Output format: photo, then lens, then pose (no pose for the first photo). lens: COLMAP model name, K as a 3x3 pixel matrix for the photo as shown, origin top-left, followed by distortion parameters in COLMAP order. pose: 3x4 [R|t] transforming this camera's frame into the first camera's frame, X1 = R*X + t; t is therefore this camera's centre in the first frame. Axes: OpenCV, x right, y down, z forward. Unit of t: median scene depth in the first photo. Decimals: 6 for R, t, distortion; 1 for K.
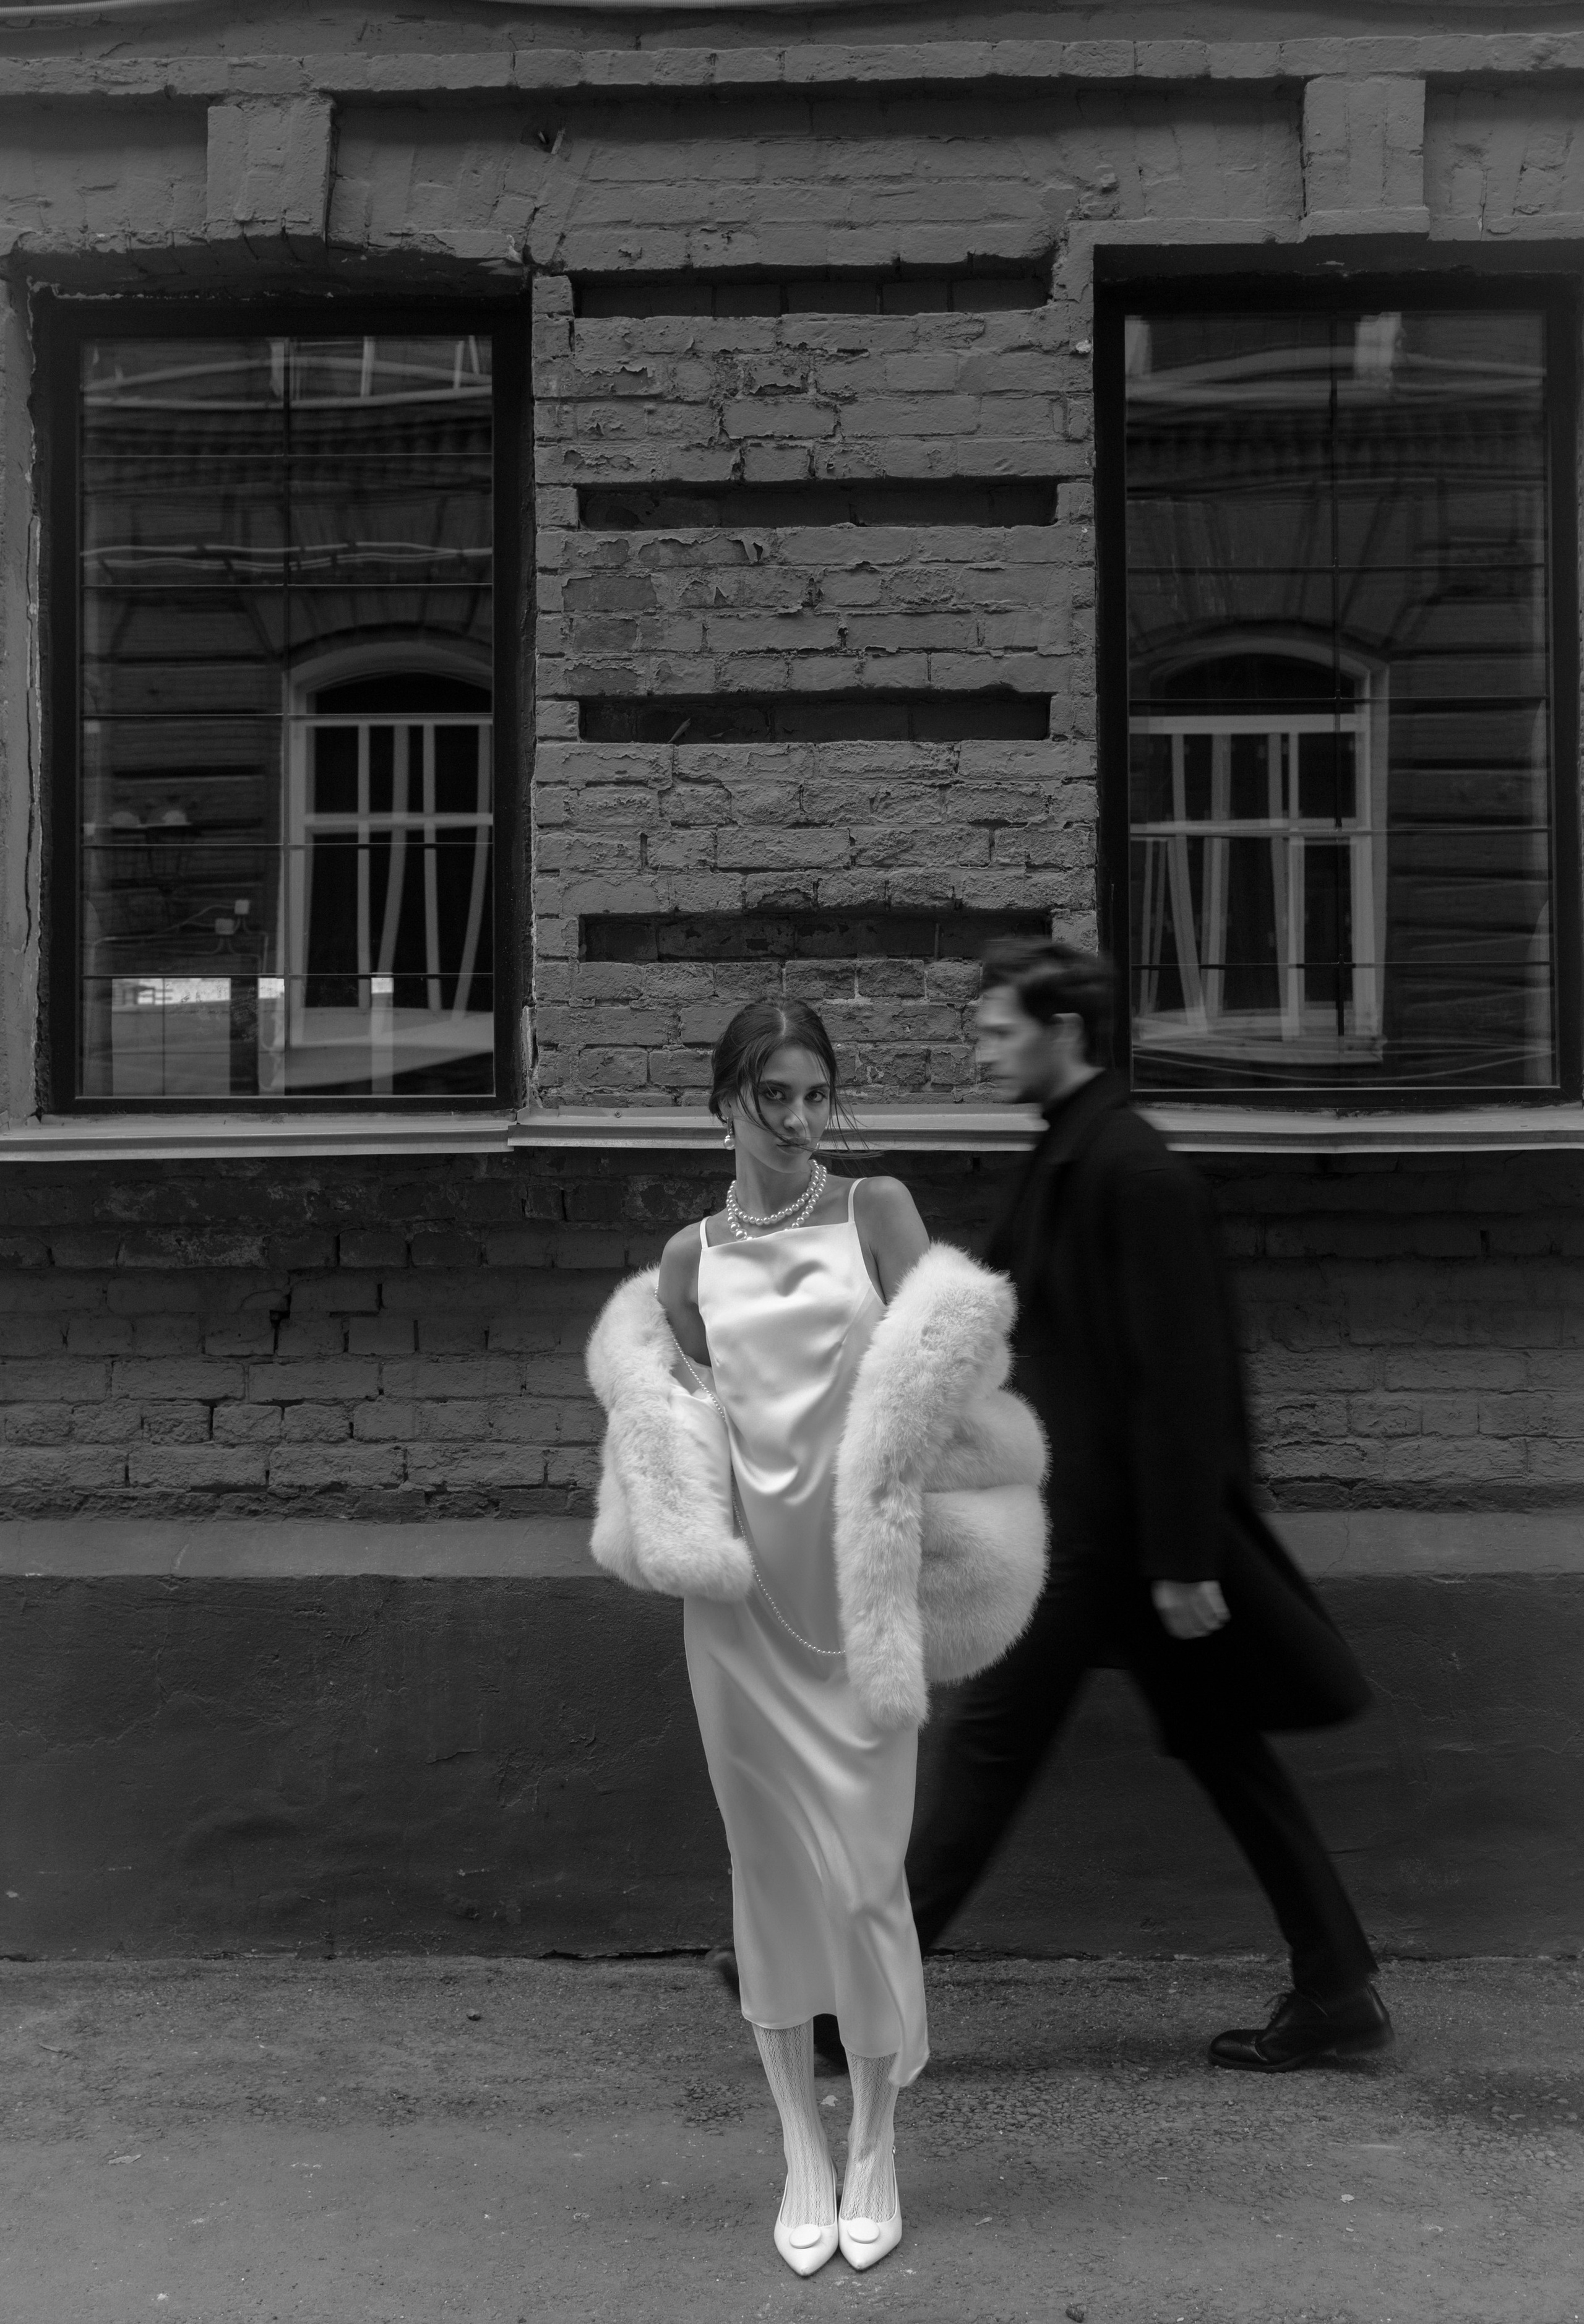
lens RADIAL K [[2309.2, 0, 795.9], [0, 2309.2, 1168.5], [0, 0, 1]] dist [-0.035692, 0.000000]
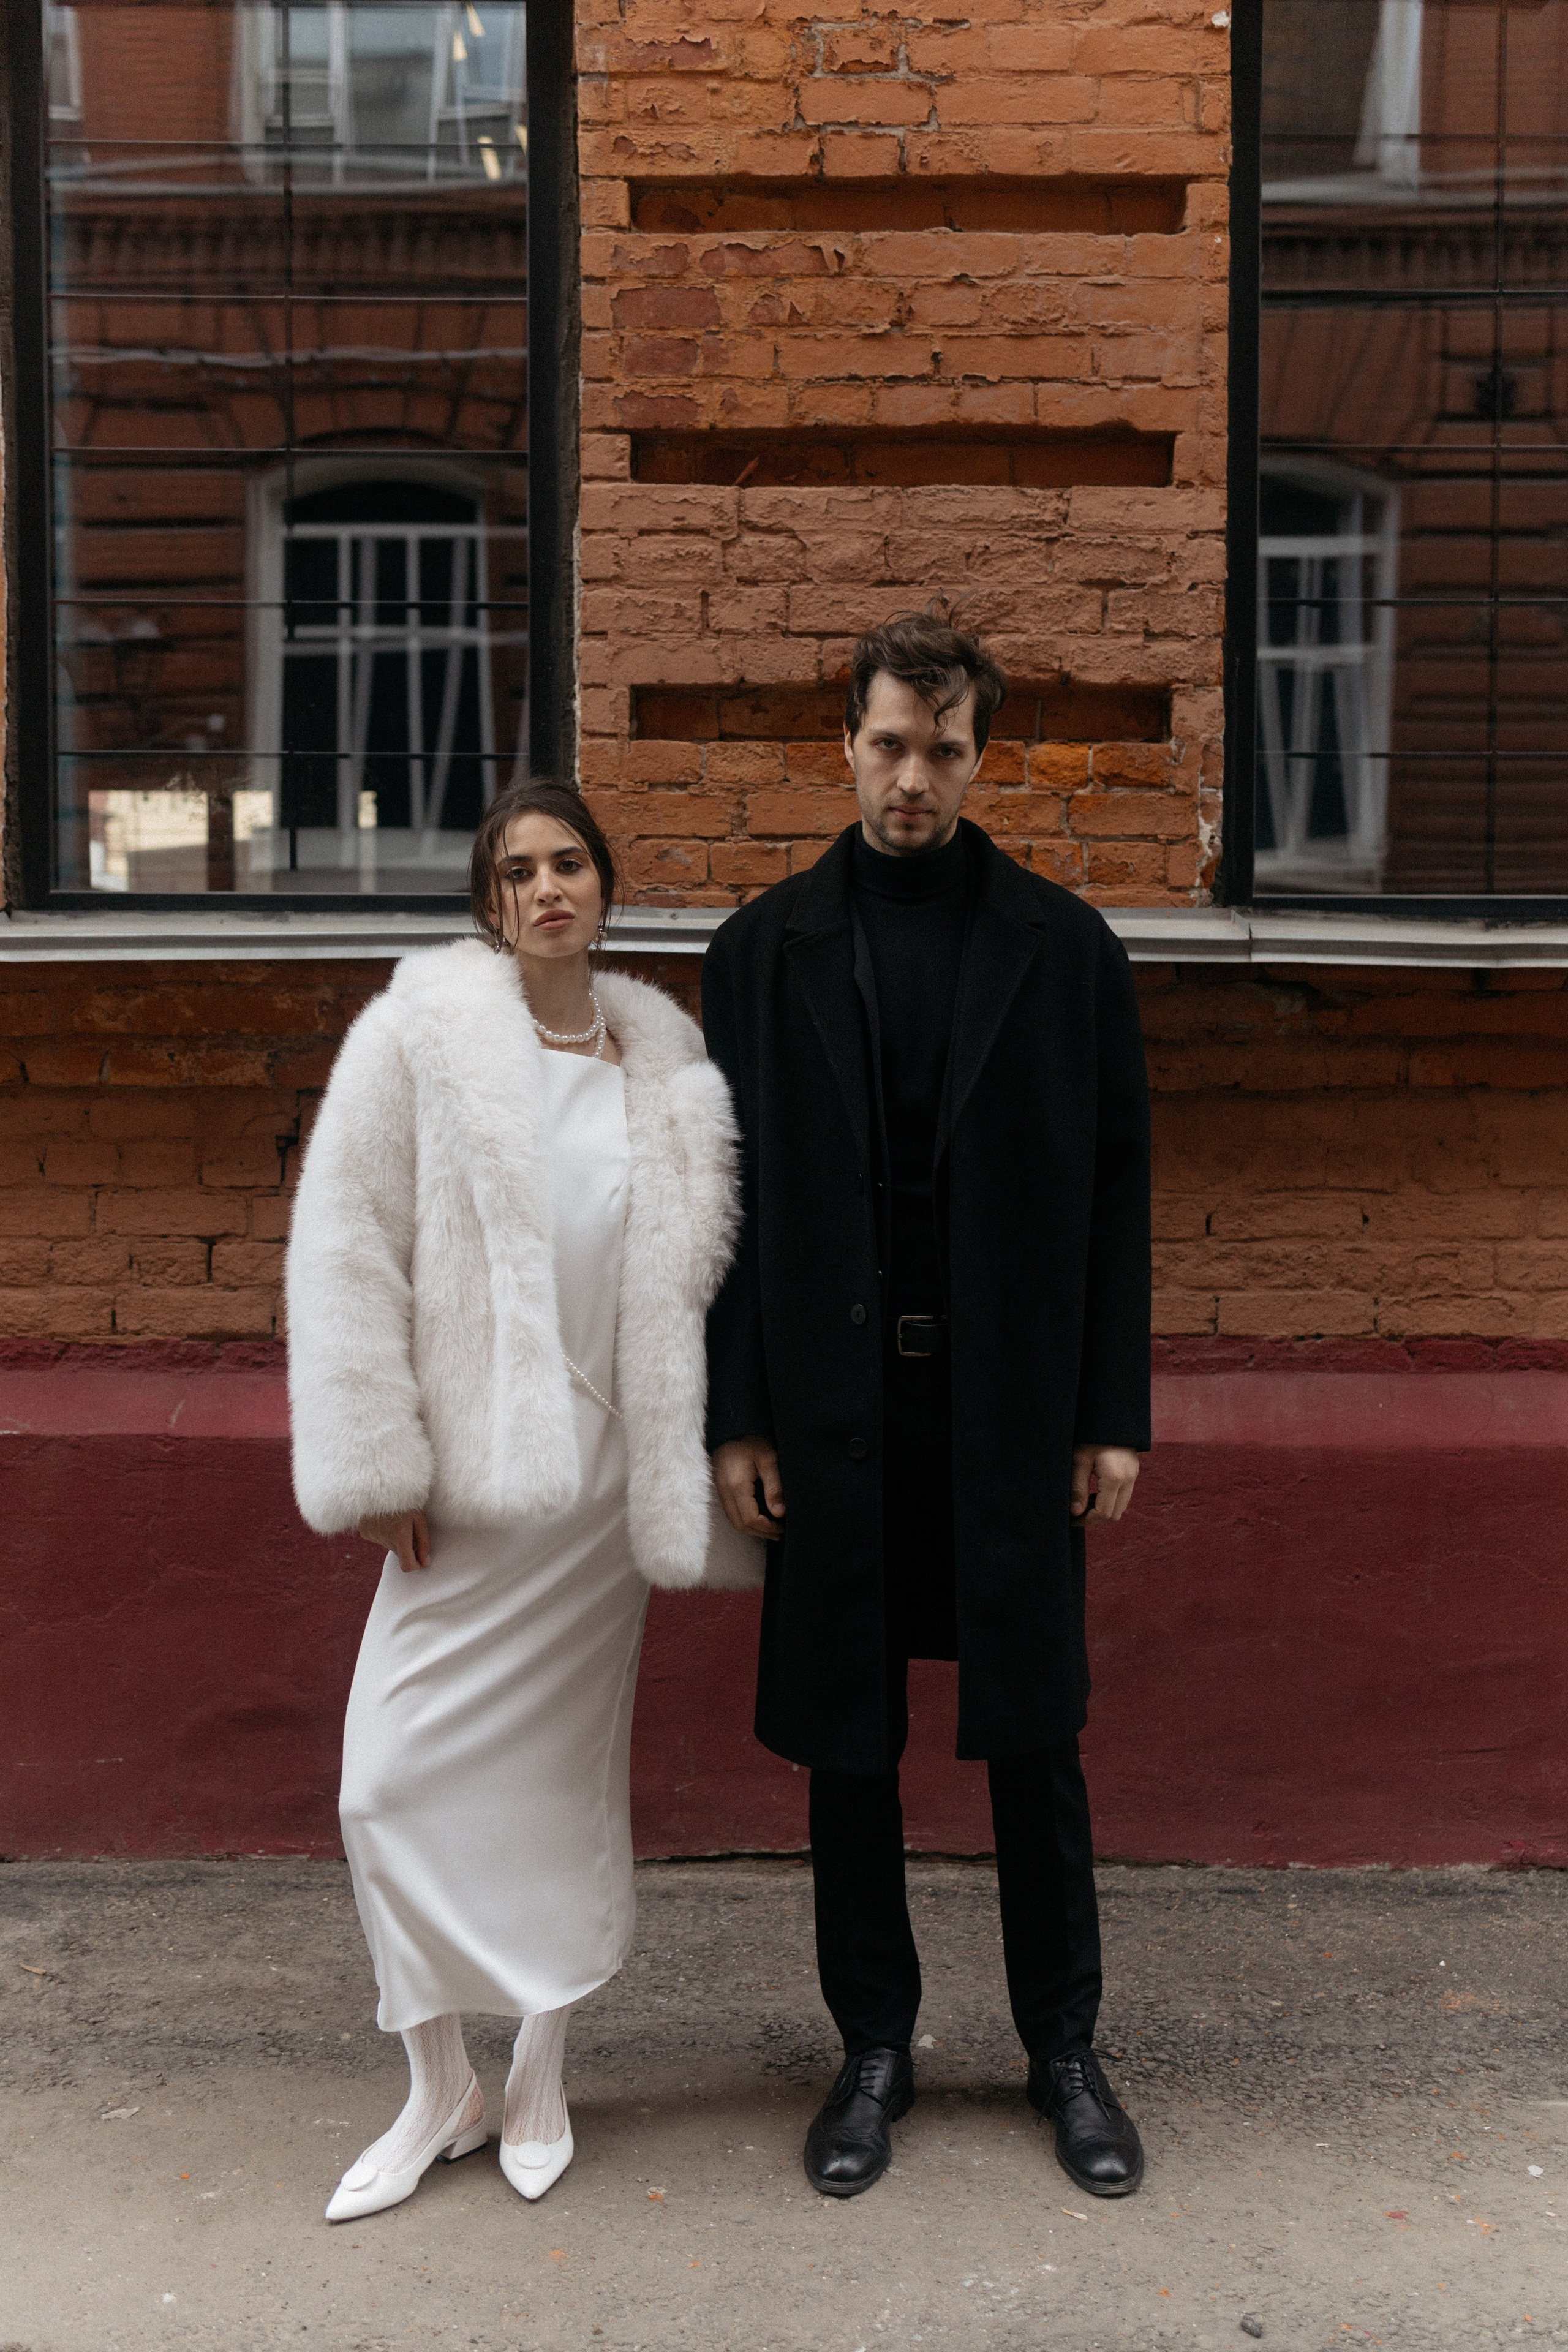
lens RADIAL K [[2295.6, 0, 783.4], [0, 2295.6, 1167.4], [0, 0, 1]] dist [-0.008440, 0.000000]
pose [[0.999931, 0.009133, 0.007363, -0.041024], [-0.009631, 0.997457, 0.070622, 0.009850], [-0.006700, -0.070688, 0.997476, 0.124796]]
